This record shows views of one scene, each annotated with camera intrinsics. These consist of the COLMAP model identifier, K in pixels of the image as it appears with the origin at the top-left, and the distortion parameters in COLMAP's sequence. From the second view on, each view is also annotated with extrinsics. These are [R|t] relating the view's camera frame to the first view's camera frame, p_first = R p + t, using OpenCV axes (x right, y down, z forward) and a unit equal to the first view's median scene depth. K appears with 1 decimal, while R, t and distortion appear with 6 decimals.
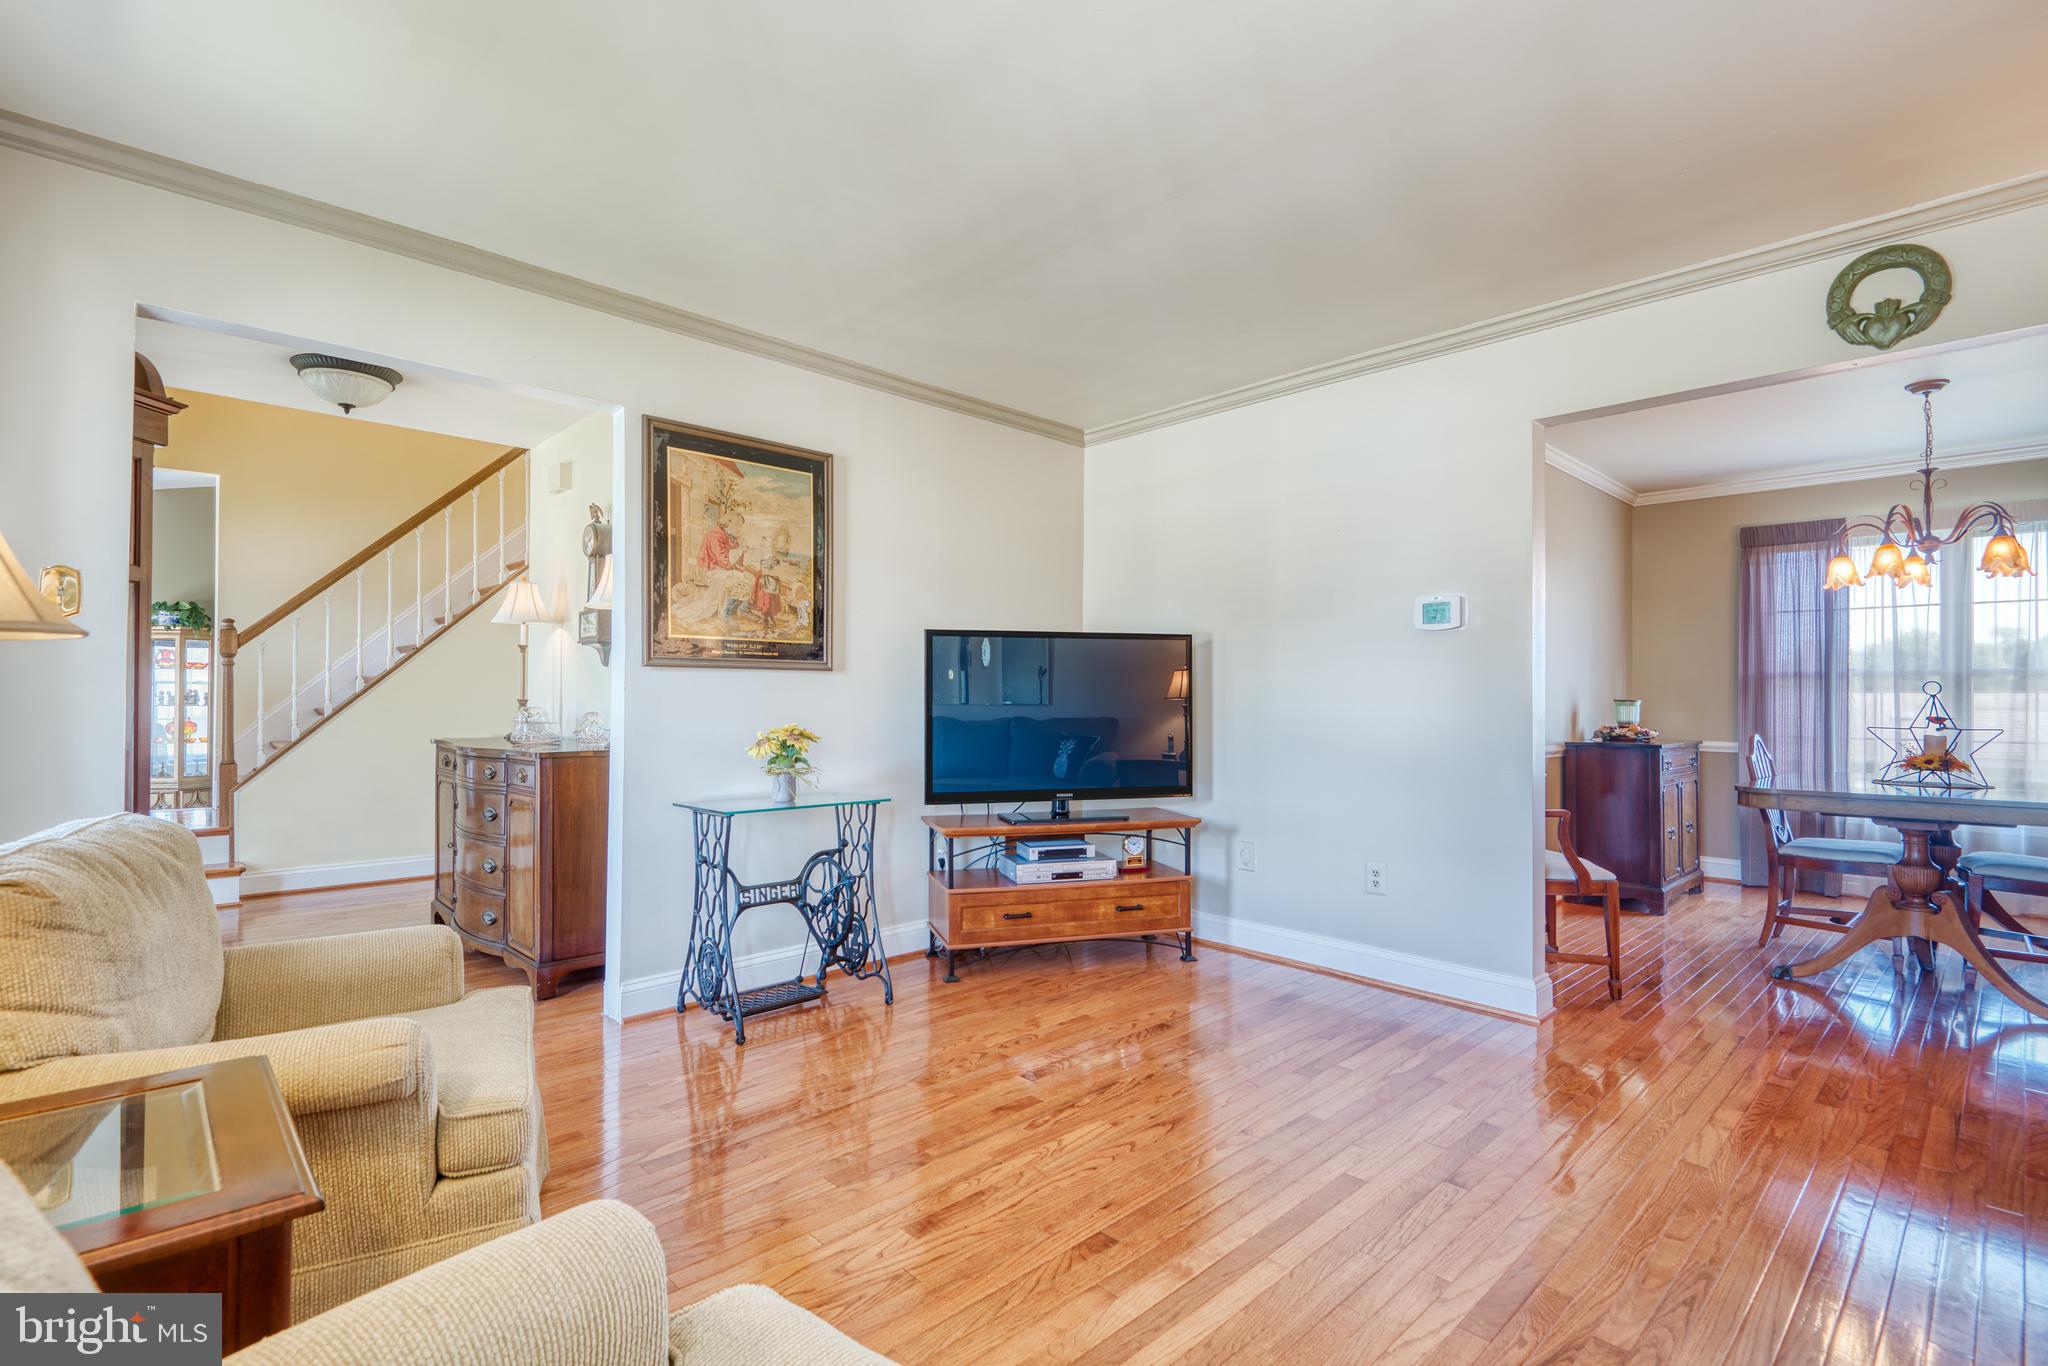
lens RADIAL K [[947.5, 0, 1012.7], [0, 947.5, 684.5], [0, 0, 1]] dist [0.001635, -0.000807]
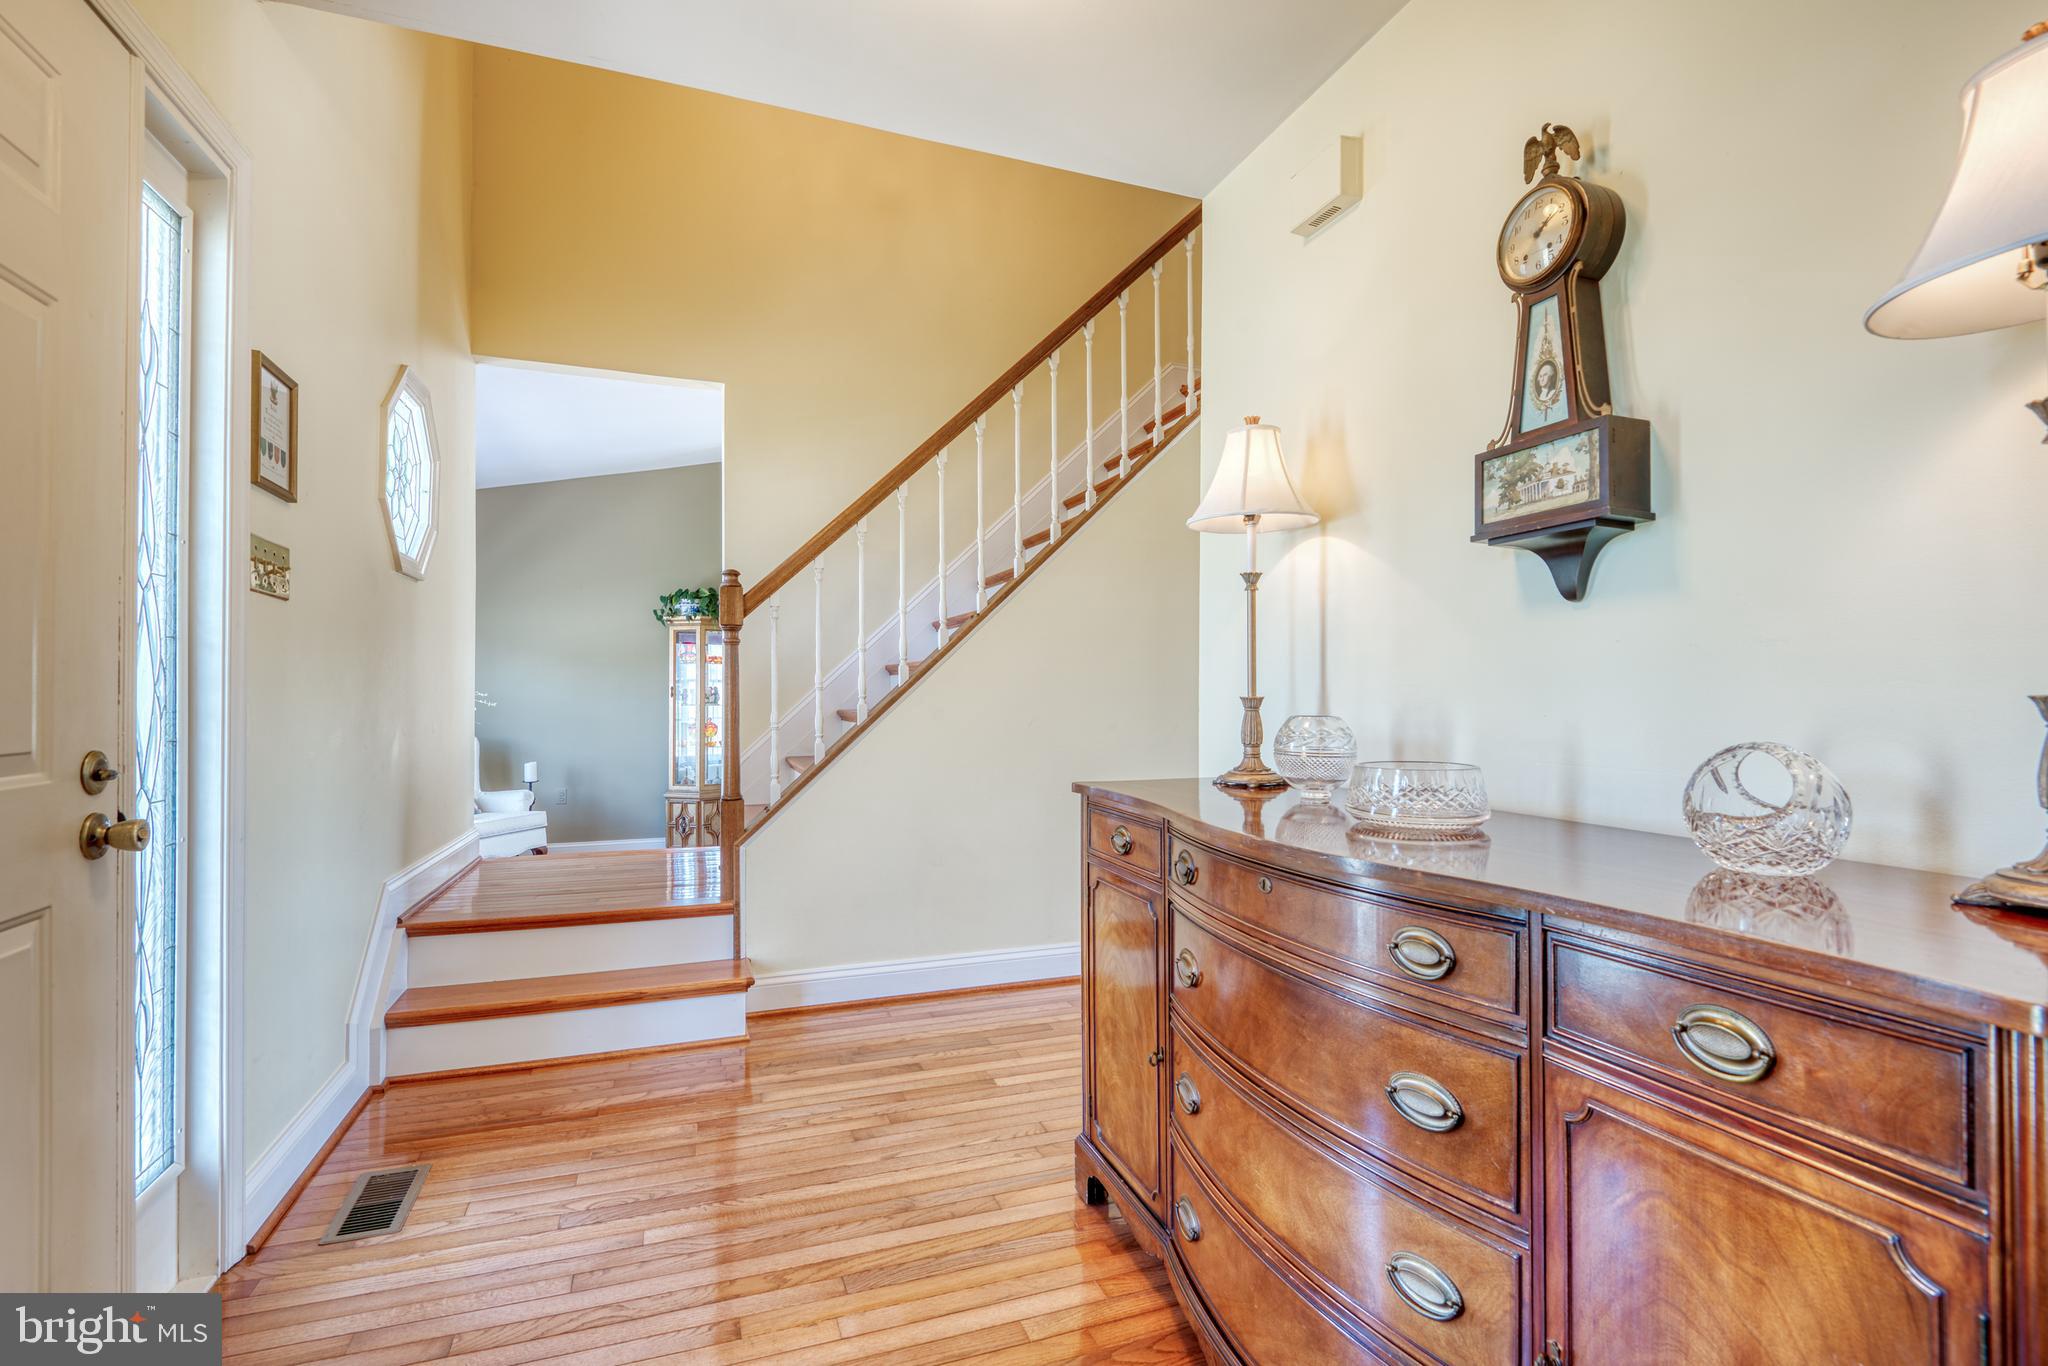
lens RADIAL K [[947.5, 0, 1029.5], [0, 947.5, 689.9], [0, 0, 1]] dist [0.001635, -0.000807]
pose [[0.918101, -0.002018, -0.396340, -0.376502], [0.004182, 0.999981, 0.004598, 0.008231], [0.396323, -0.005879, 0.918092, 0.475228]]
